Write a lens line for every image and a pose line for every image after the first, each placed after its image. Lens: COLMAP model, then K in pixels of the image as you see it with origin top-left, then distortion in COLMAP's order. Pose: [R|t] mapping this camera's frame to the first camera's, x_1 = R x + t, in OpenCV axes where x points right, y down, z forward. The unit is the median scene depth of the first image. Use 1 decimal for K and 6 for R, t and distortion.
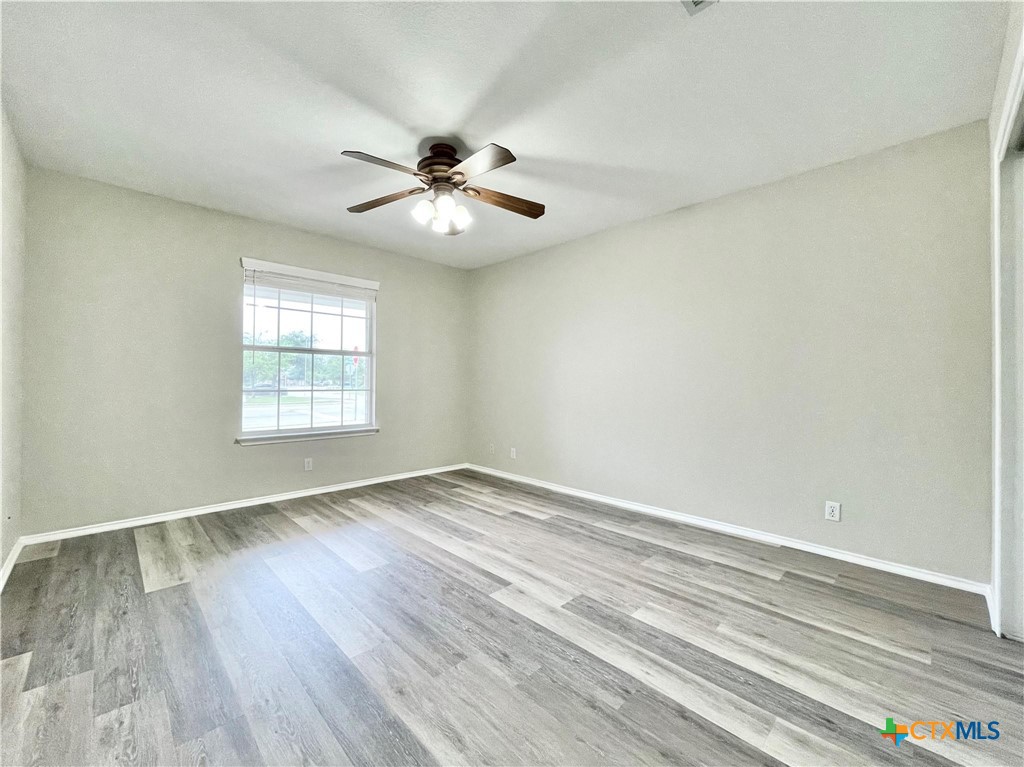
lens RADIAL K [[413.3, 0, 510.5], [0, 413.3, 380.7], [0, 0, 1]] dist [0.000153, -0.000060]
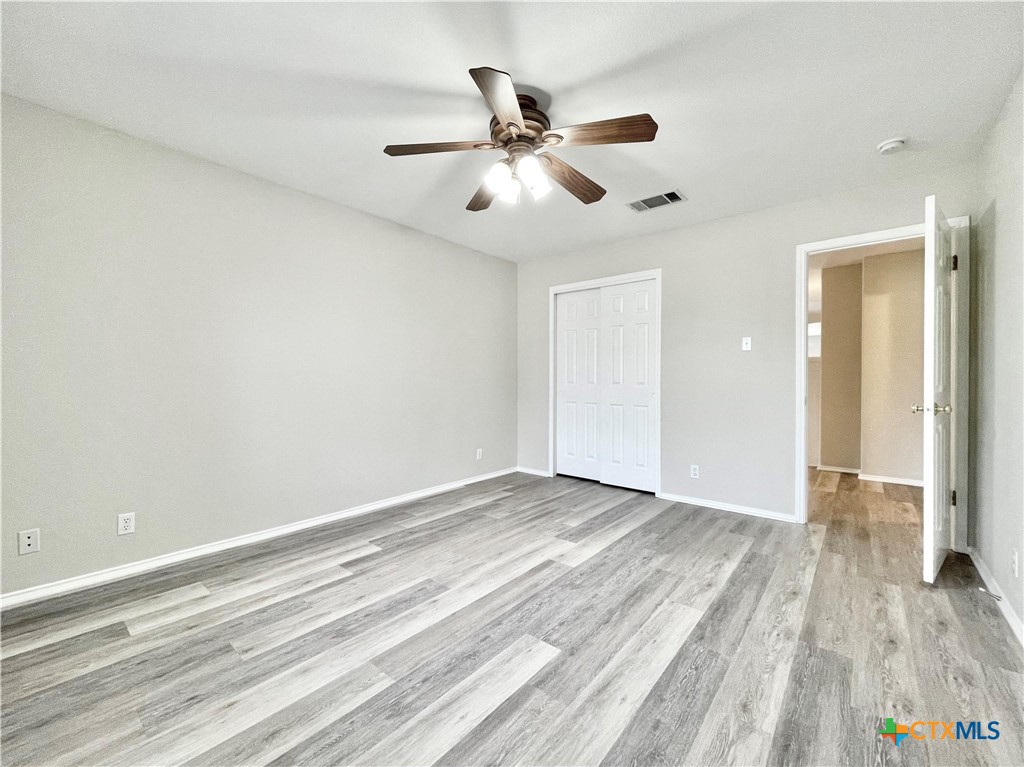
lens RADIAL K [[413.3, 0, 510.5], [0, 413.3, 380.7], [0, 0, 1]] dist [0.000153, -0.000060]
pose [[-0.082183, -0.010957, 0.996557, -0.960806], [-0.002174, 0.999939, 0.010815, -0.007102], [-0.996615, -0.001278, -0.082201, 1.041577]]
